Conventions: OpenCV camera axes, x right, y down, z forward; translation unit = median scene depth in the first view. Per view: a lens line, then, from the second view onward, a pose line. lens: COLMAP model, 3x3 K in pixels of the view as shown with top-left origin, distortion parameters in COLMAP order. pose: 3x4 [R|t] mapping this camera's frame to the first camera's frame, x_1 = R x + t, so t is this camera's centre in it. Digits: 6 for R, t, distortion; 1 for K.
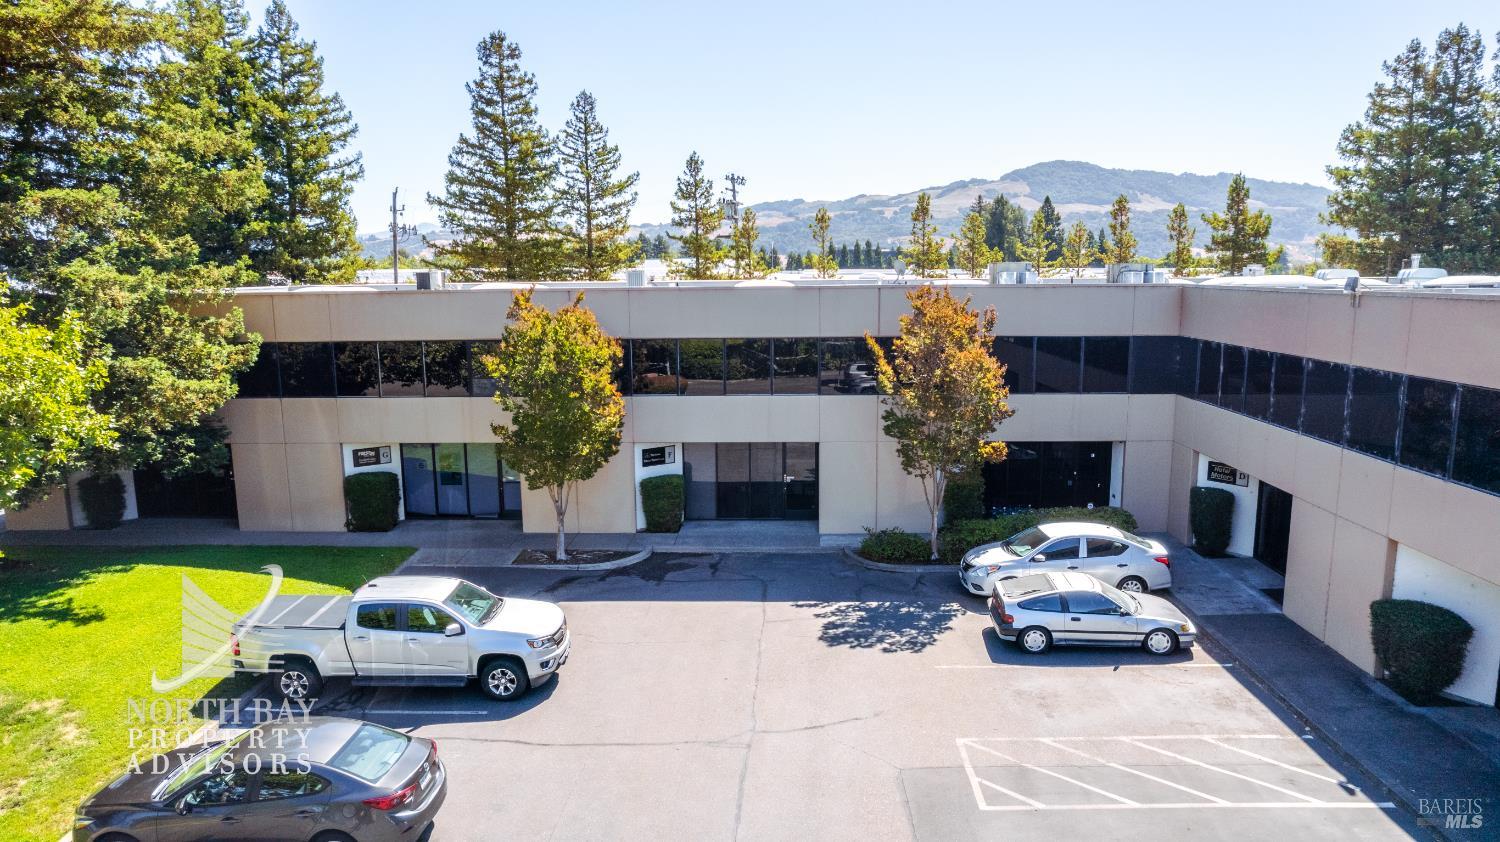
lens RADIAL K [[977.1, 0, 751.3], [0, 977.1, 424.5], [0, 0, 1]] dist [-0.053672, 0.021563]
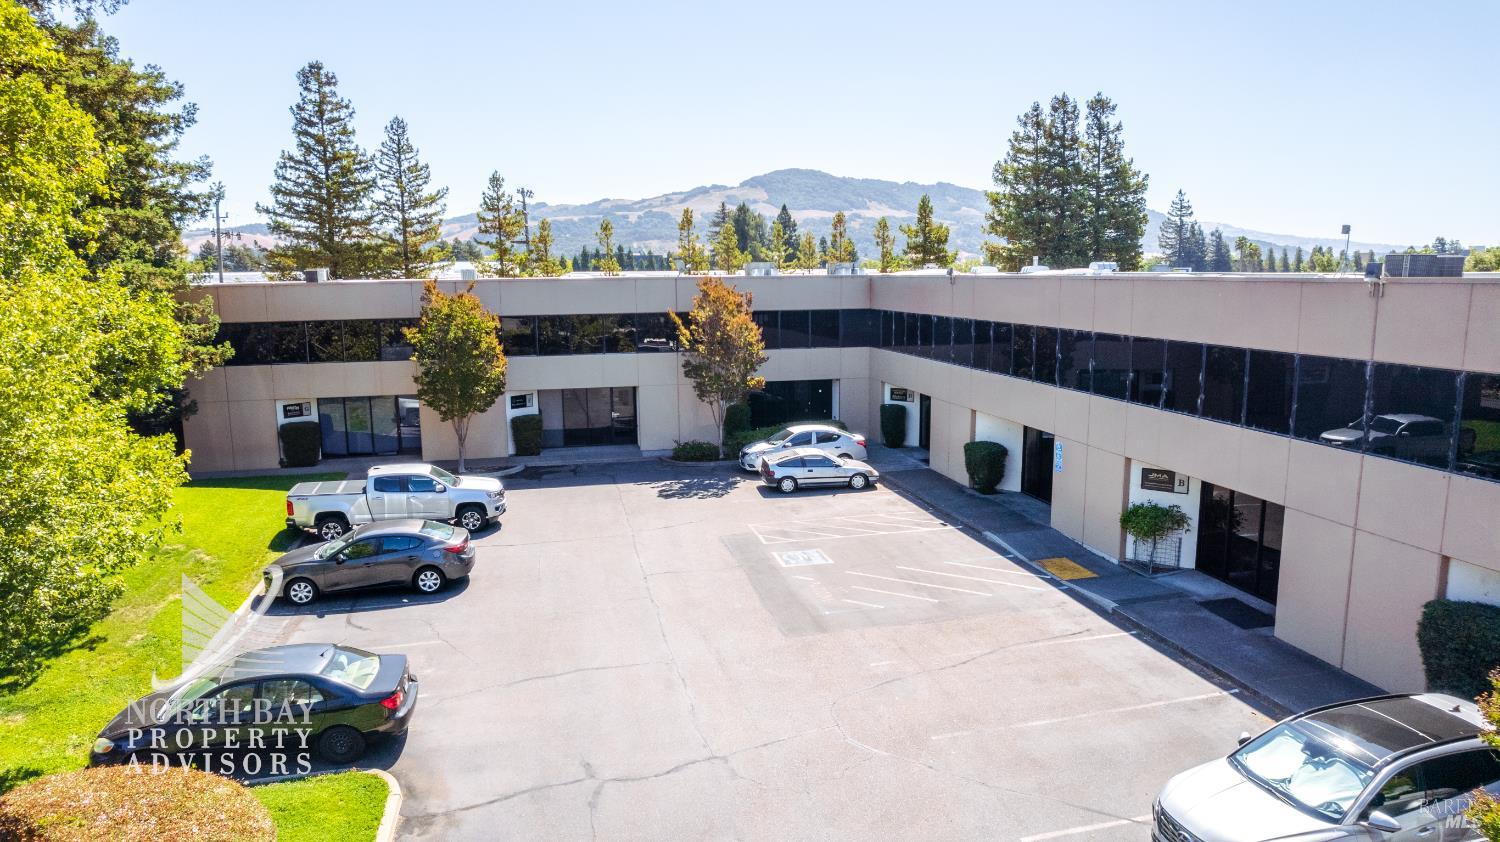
lens RADIAL K [[977.1, 0, 758.0], [0, 977.1, 424.9], [0, 0, 1]] dist [-0.053672, 0.021563]
pose [[0.965568, -0.041078, 0.256889, -0.126578], [0.041994, 0.999116, 0.001922, 0.076425], [-0.256741, 0.008932, 0.966439, -0.419395]]
